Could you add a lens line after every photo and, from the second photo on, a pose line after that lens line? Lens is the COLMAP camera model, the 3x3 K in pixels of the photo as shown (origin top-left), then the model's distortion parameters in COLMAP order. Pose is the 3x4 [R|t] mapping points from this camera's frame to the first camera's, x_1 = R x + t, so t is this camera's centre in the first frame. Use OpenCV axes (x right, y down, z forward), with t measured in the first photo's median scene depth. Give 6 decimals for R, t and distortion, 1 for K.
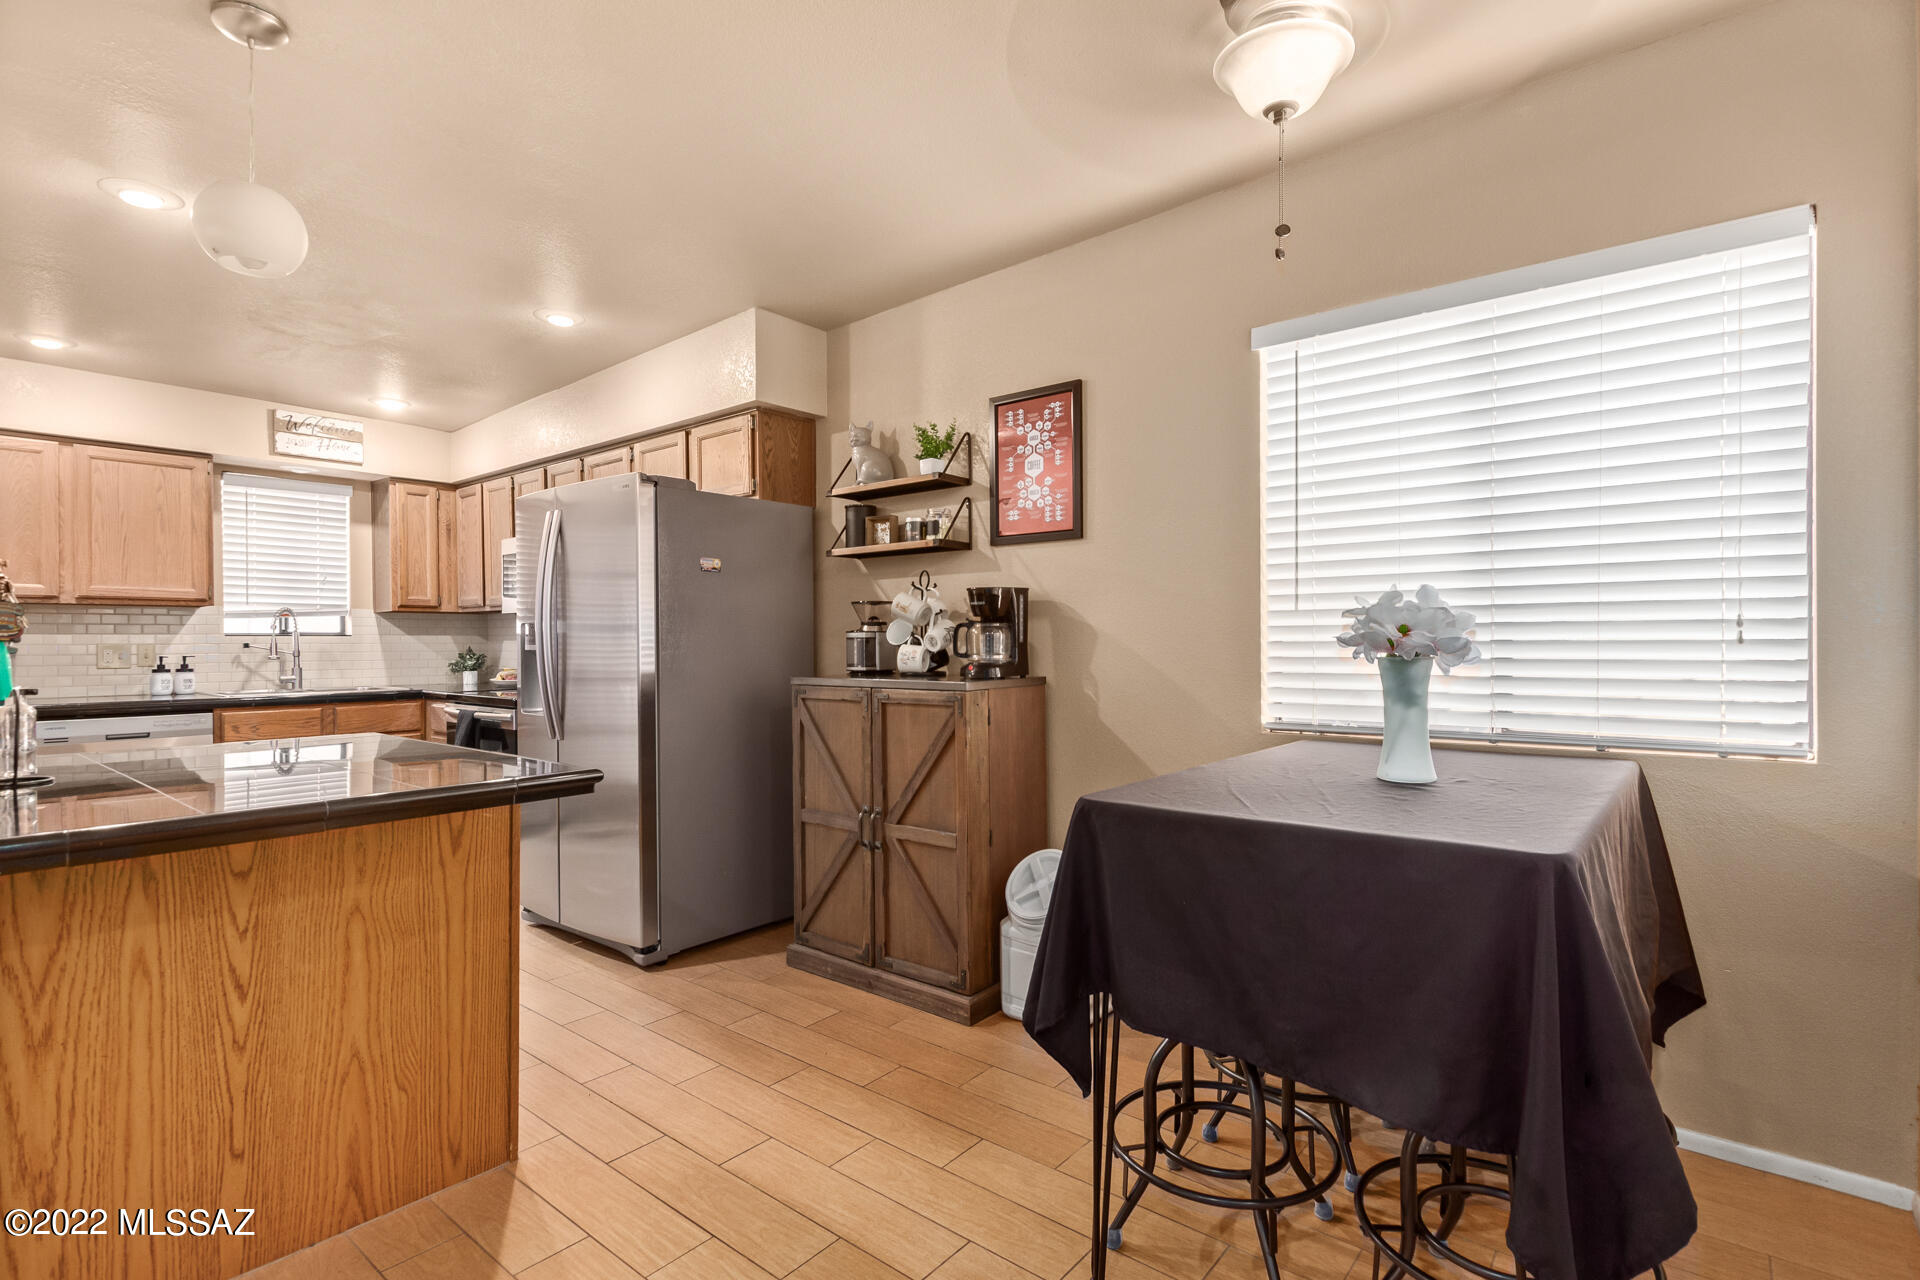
lens RADIAL K [[921.0, 0, 973.4], [0, 921.0, 642.7], [0, 0, 1]] dist [0.011840, -0.004578]
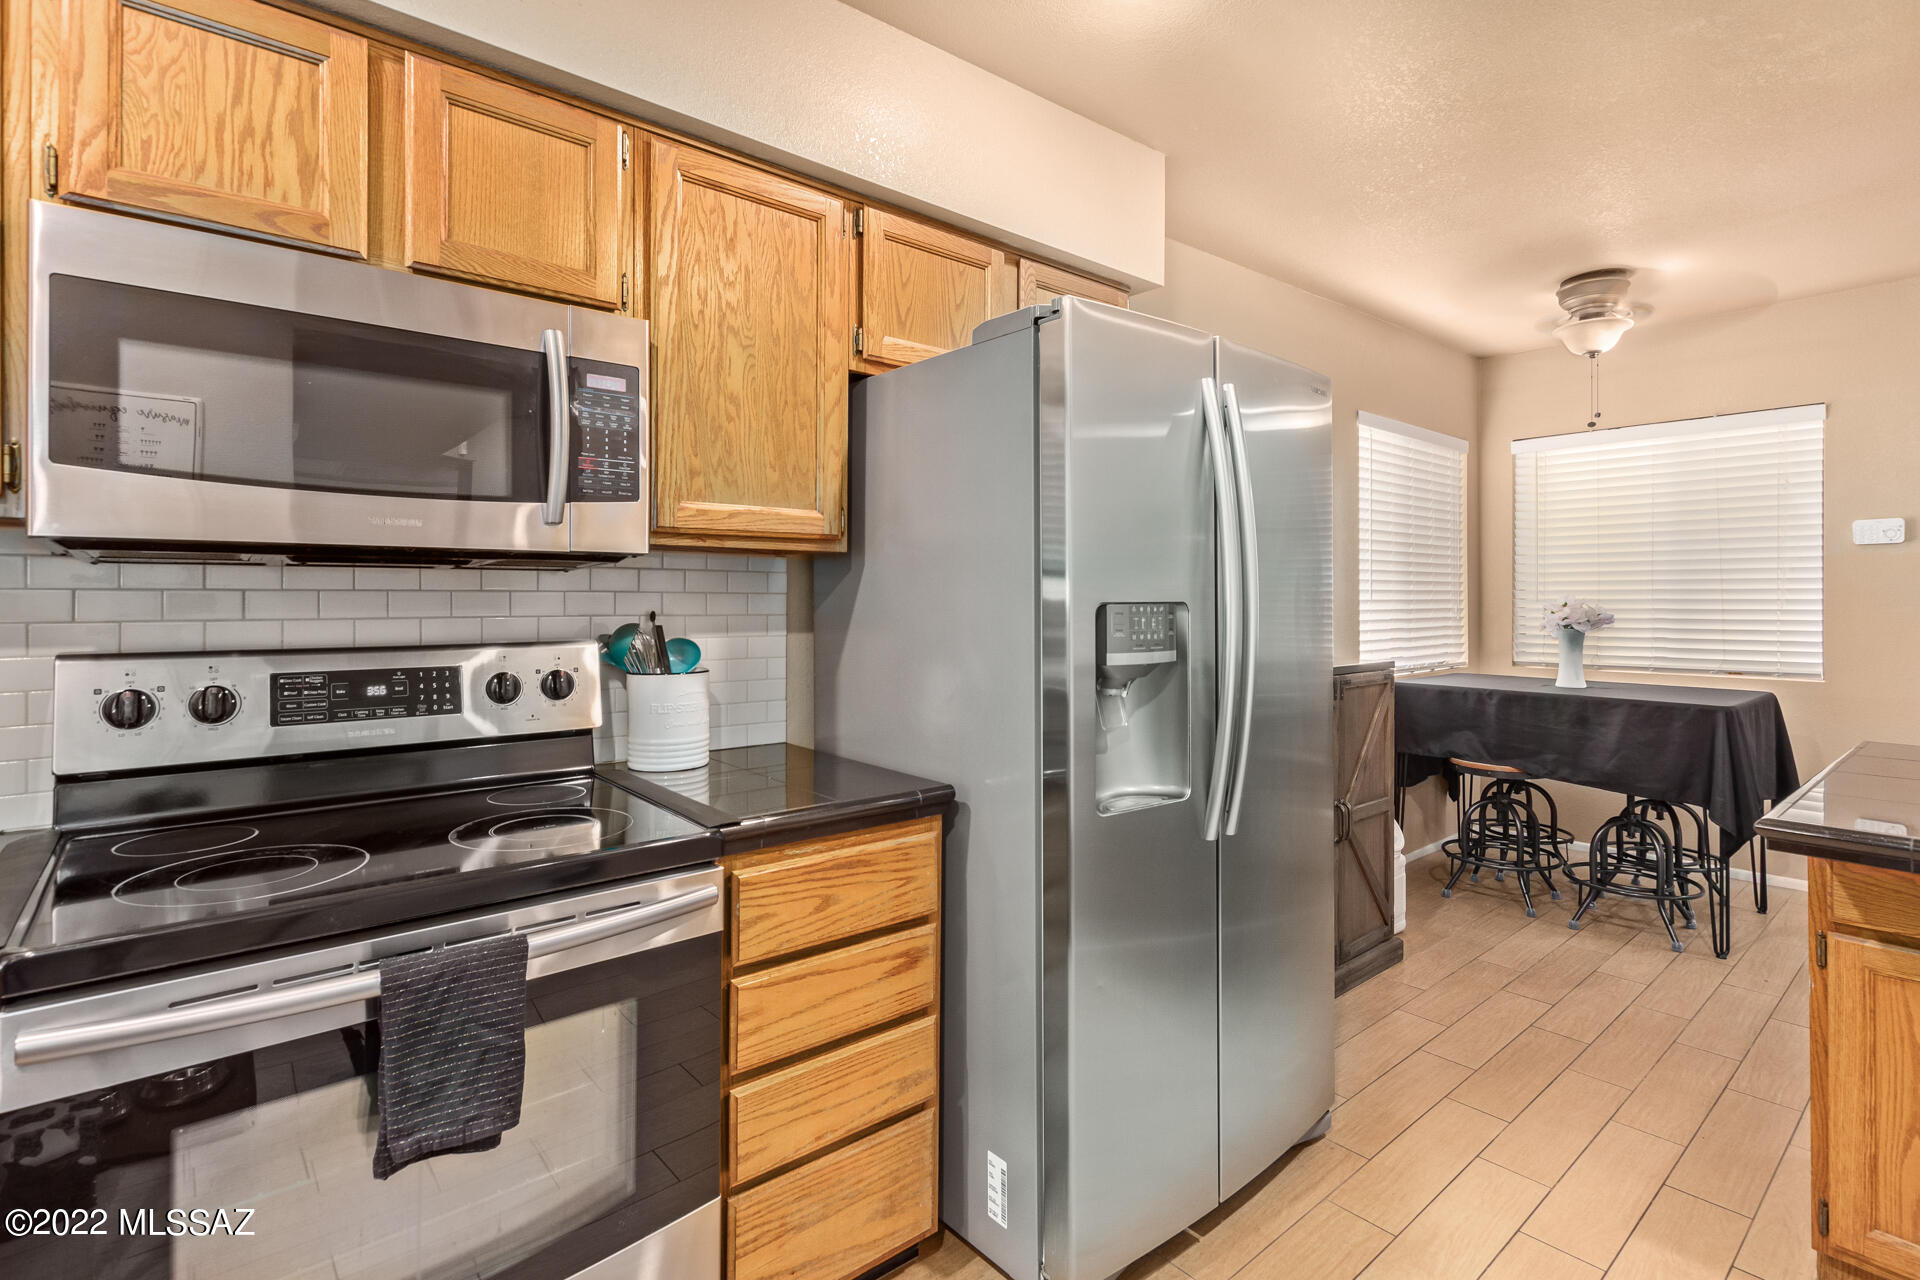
lens RADIAL K [[921.0, 0, 962.5], [0, 921.0, 594.1], [0, 0, 1]] dist [0.011840, -0.004578]
pose [[0.174769, 0.010936, 0.984549, -1.052199], [0.001407, 0.999935, -0.011357, -0.023155], [-0.984608, 0.003370, 0.174742, 1.135760]]
